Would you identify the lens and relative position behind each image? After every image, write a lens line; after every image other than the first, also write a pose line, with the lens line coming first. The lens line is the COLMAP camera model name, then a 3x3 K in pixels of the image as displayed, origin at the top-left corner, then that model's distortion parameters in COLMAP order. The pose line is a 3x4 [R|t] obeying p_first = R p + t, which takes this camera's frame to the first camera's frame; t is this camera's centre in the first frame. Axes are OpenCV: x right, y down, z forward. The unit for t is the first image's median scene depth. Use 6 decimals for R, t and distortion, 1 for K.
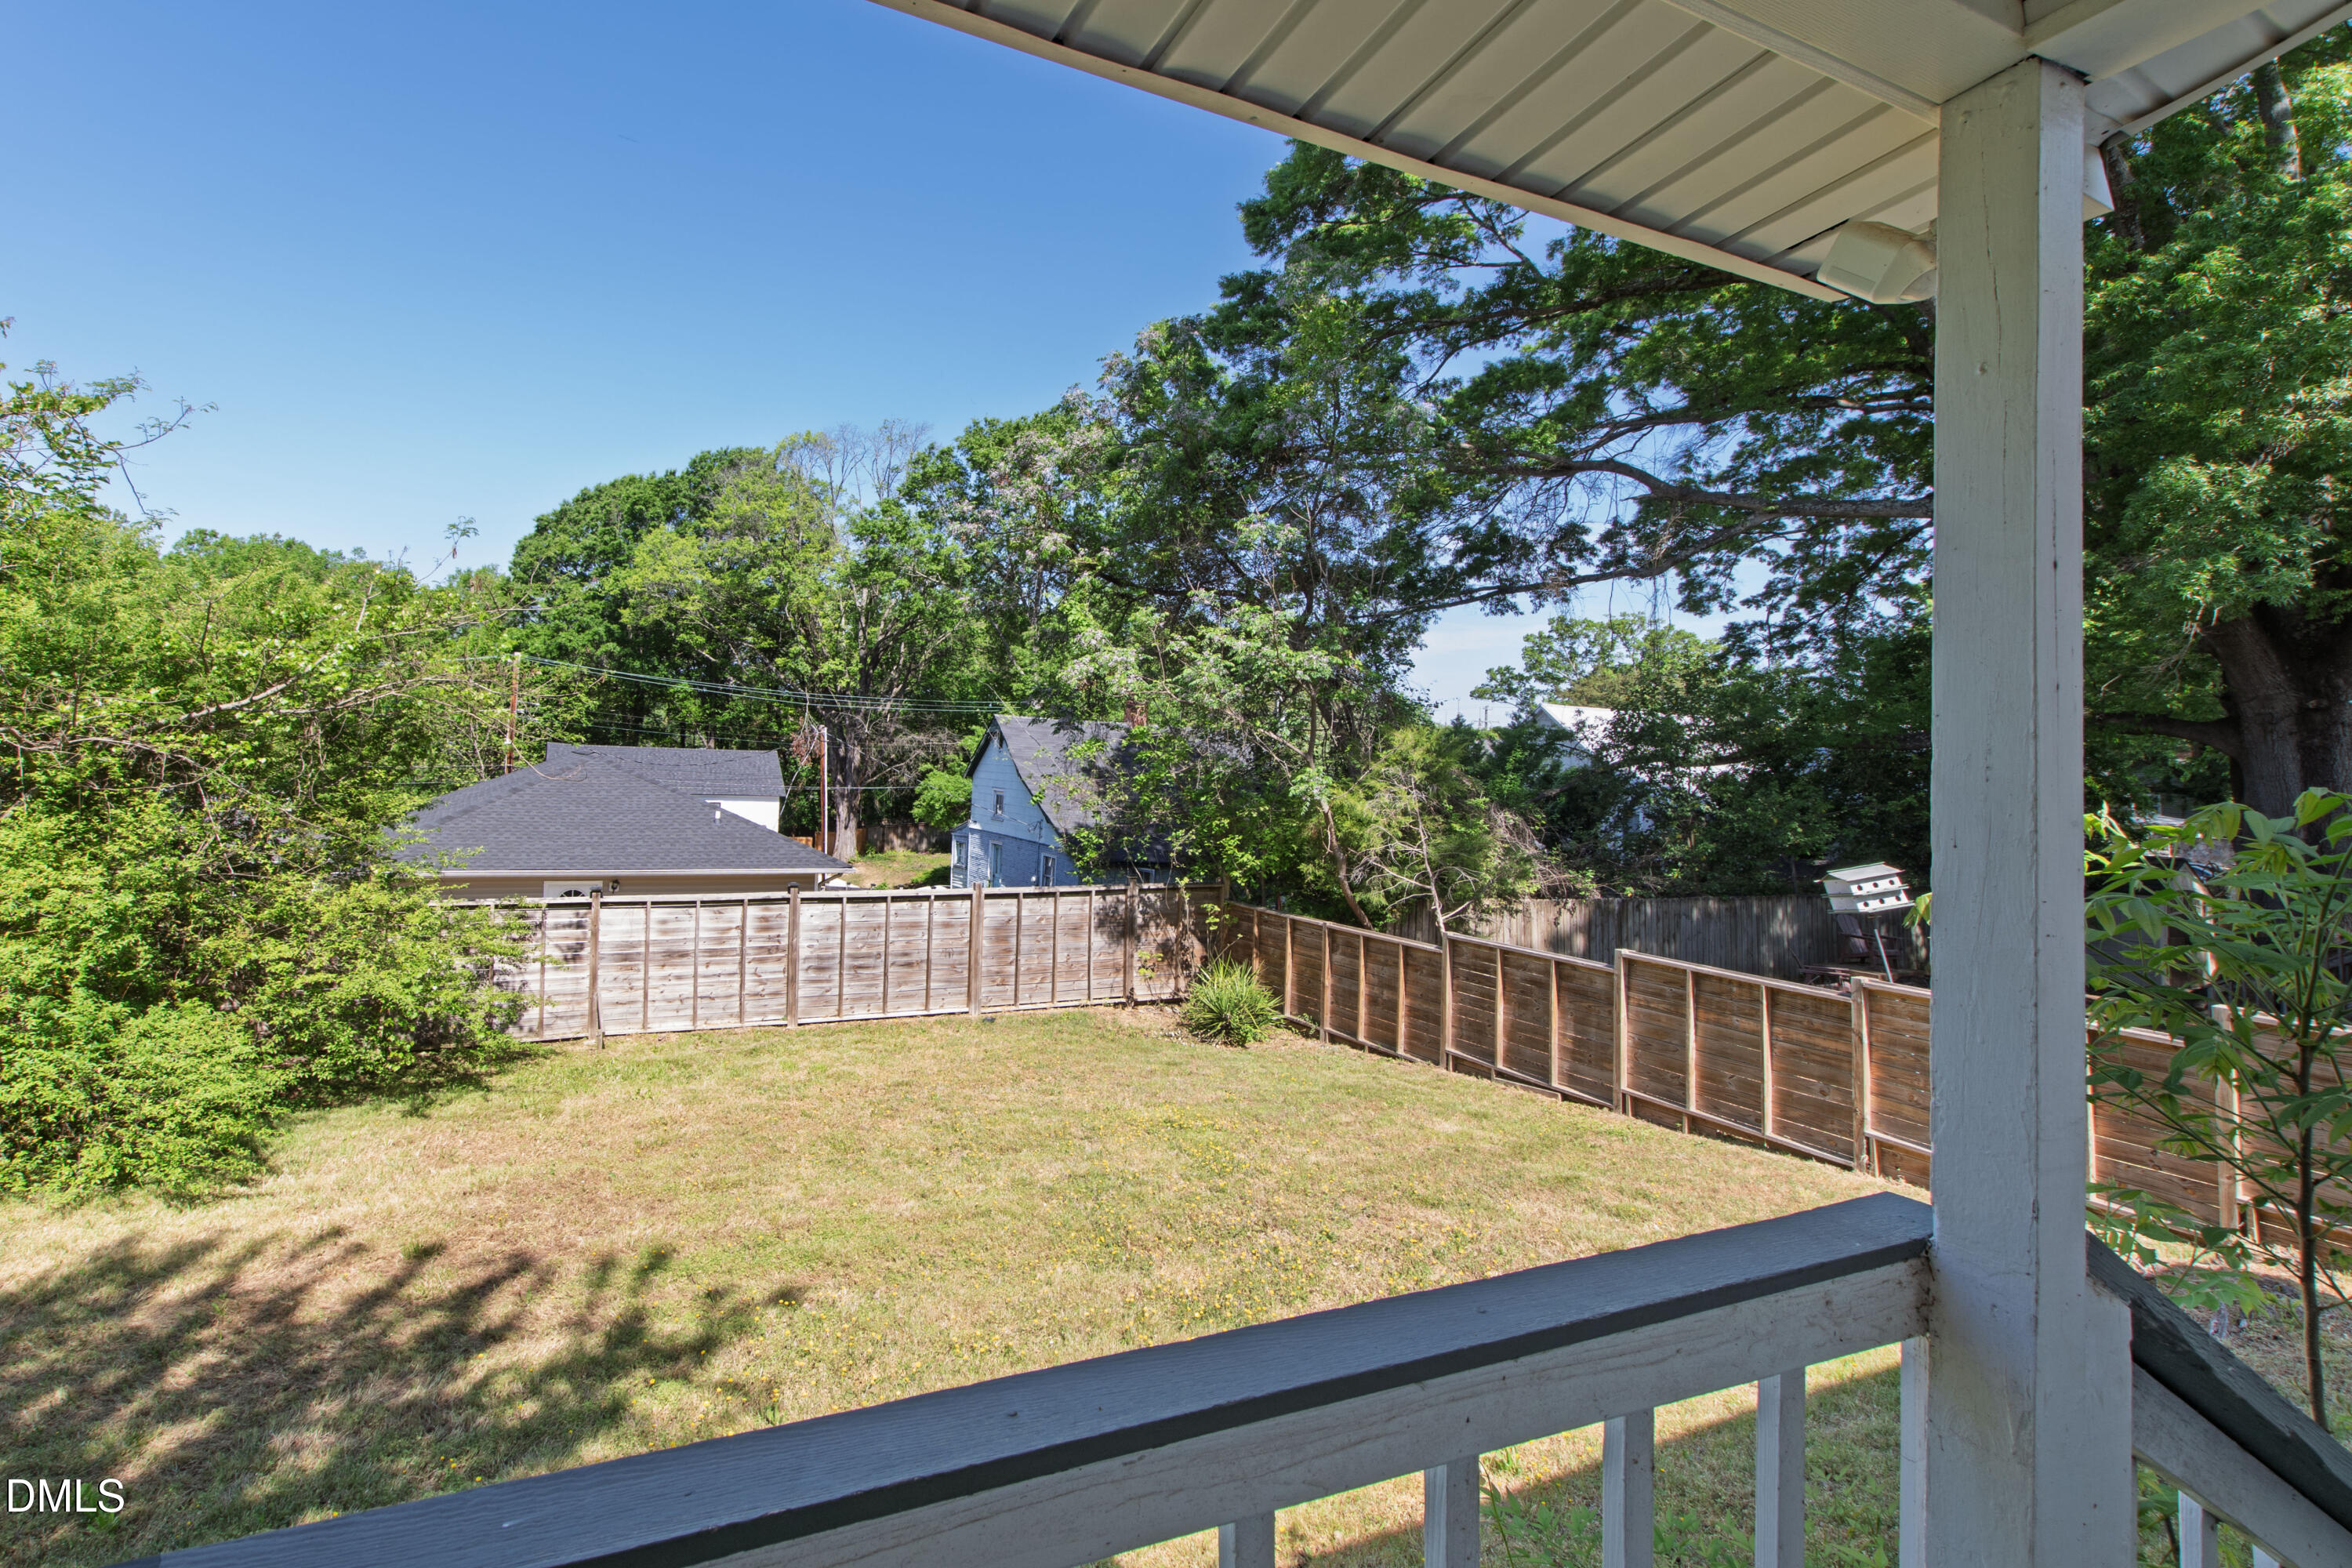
lens RADIAL K [[1062.8, 0, 1188.0], [0, 1062.8, 761.0], [0, 0, 1]] dist [0.001187, 0.000406]
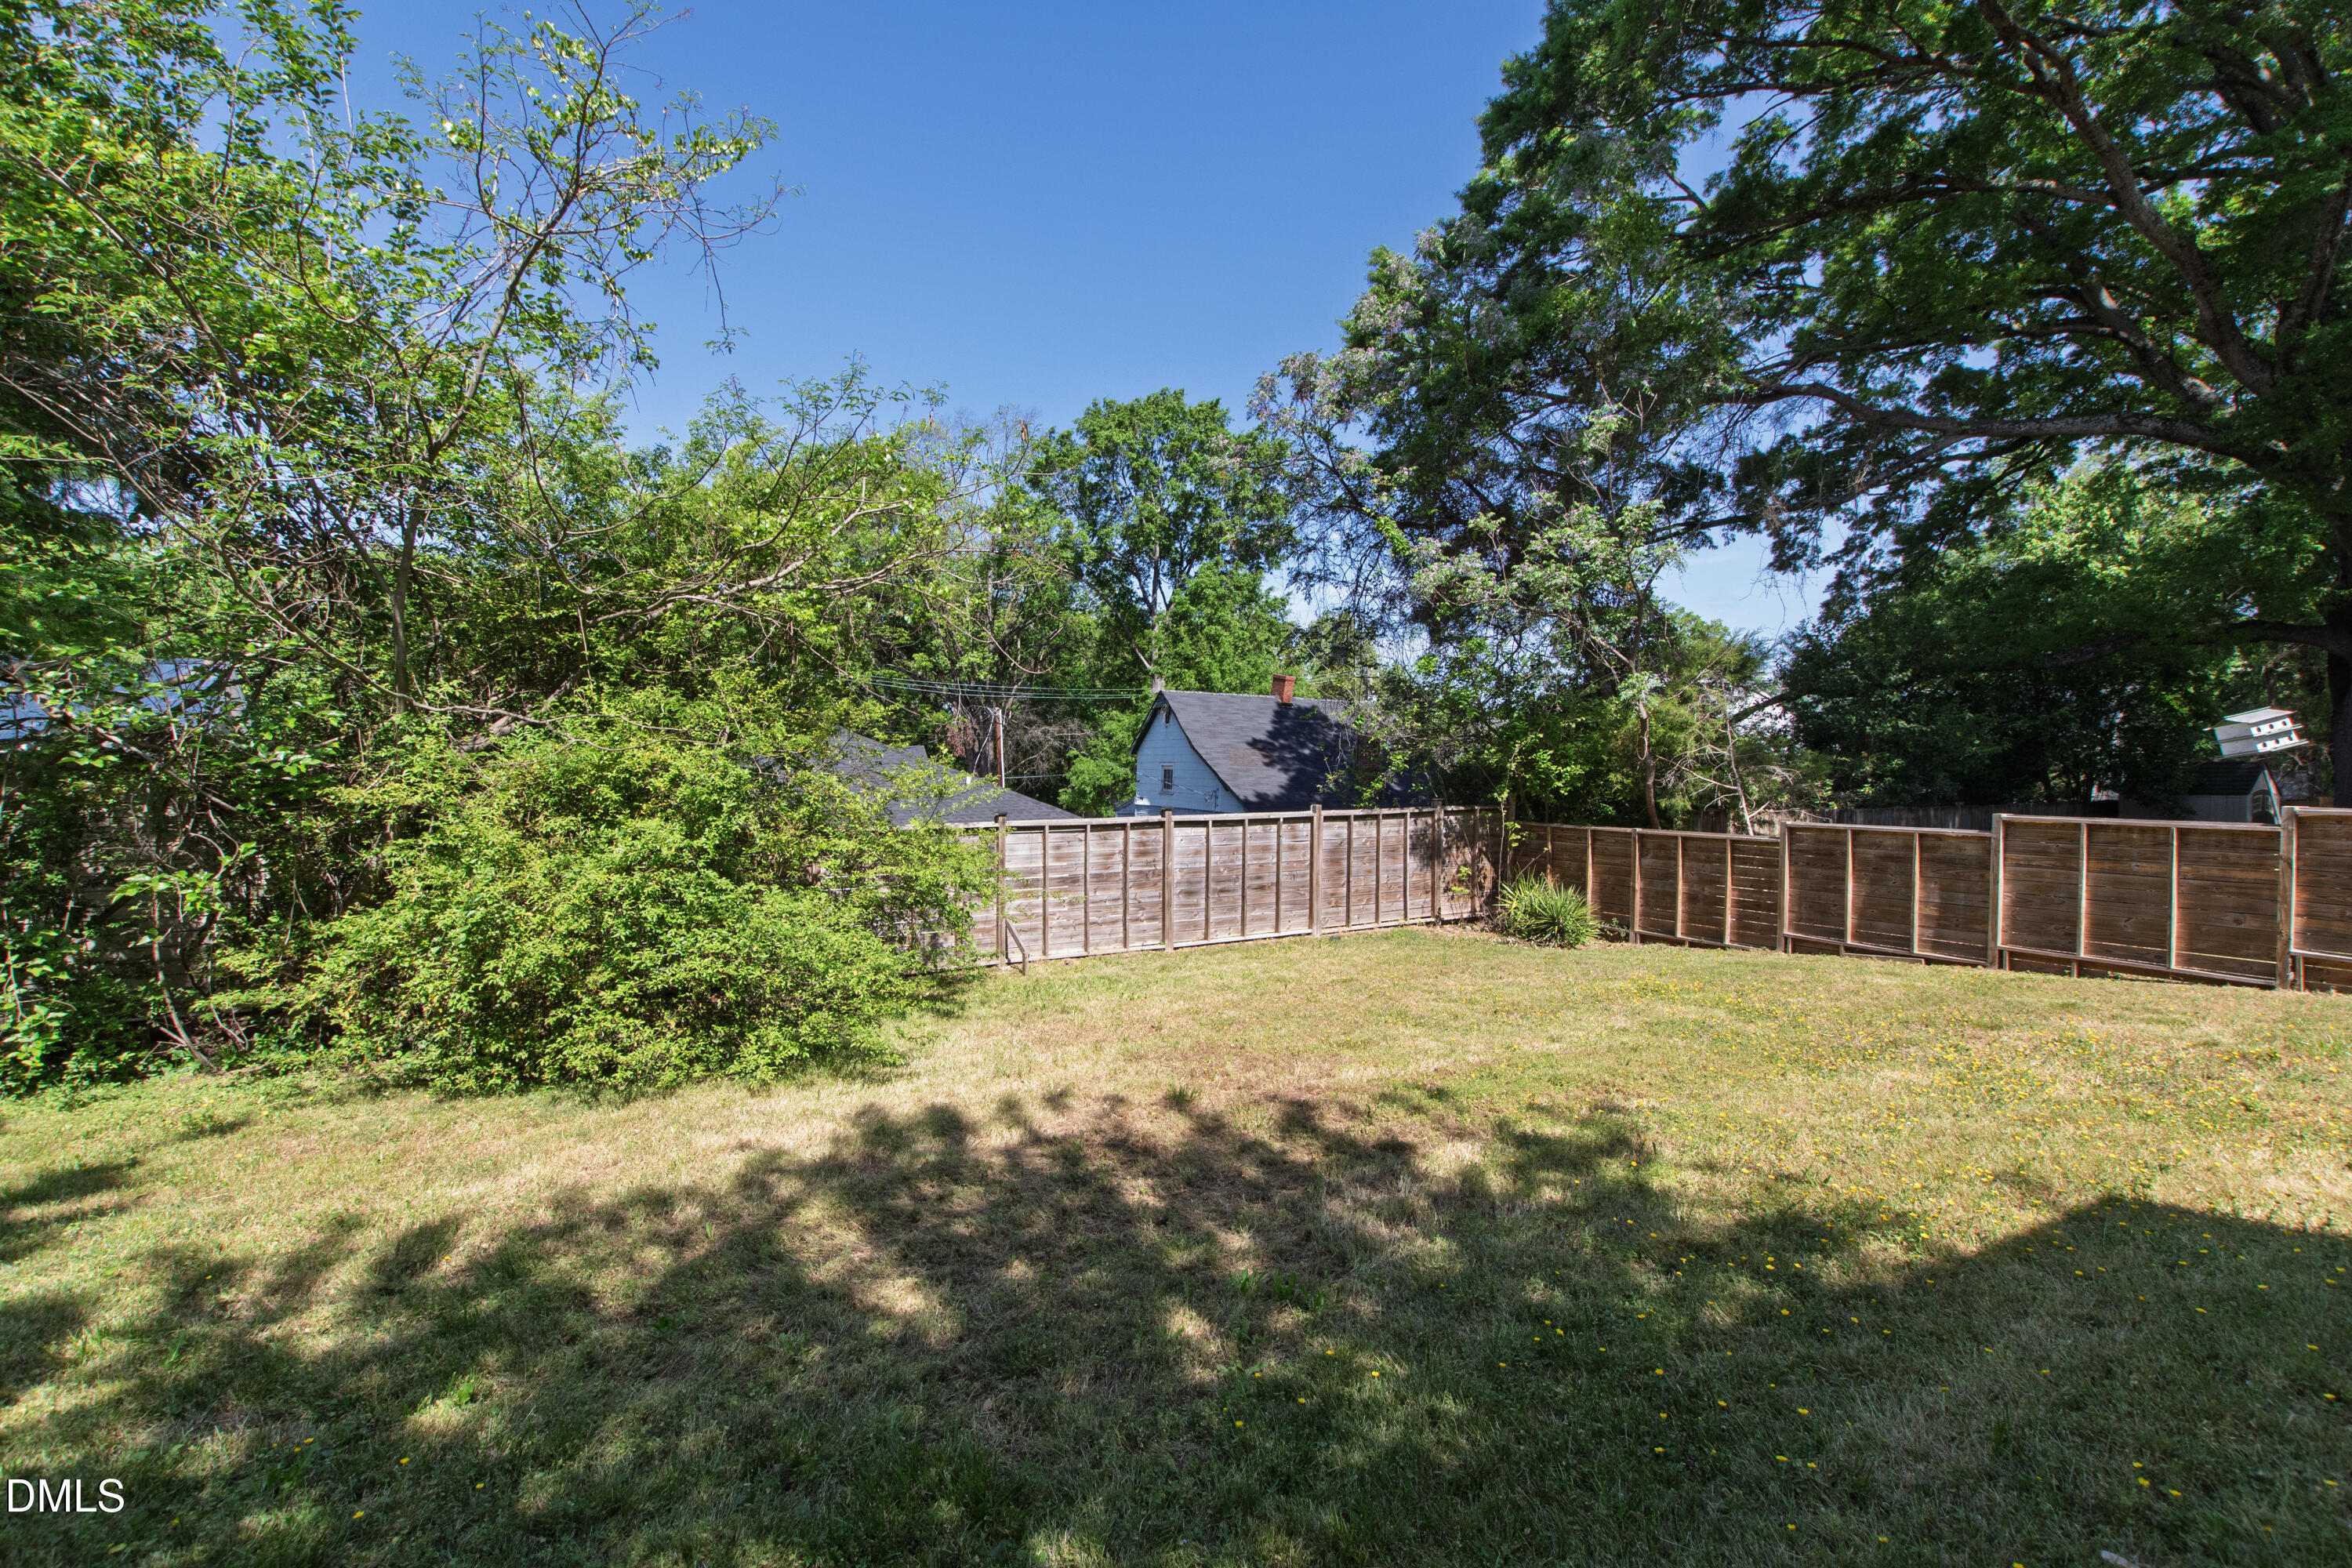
lens RADIAL K [[960.1, 0, 1176.4], [0, 960.1, 915.4], [0, 0, 1]] dist [0.001779, -0.000219]
pose [[0.996399, -0.064747, 0.054750, -0.416685], [0.058004, 0.991453, 0.116862, 0.111648], [-0.061848, -0.113265, 0.991638, 0.102746]]
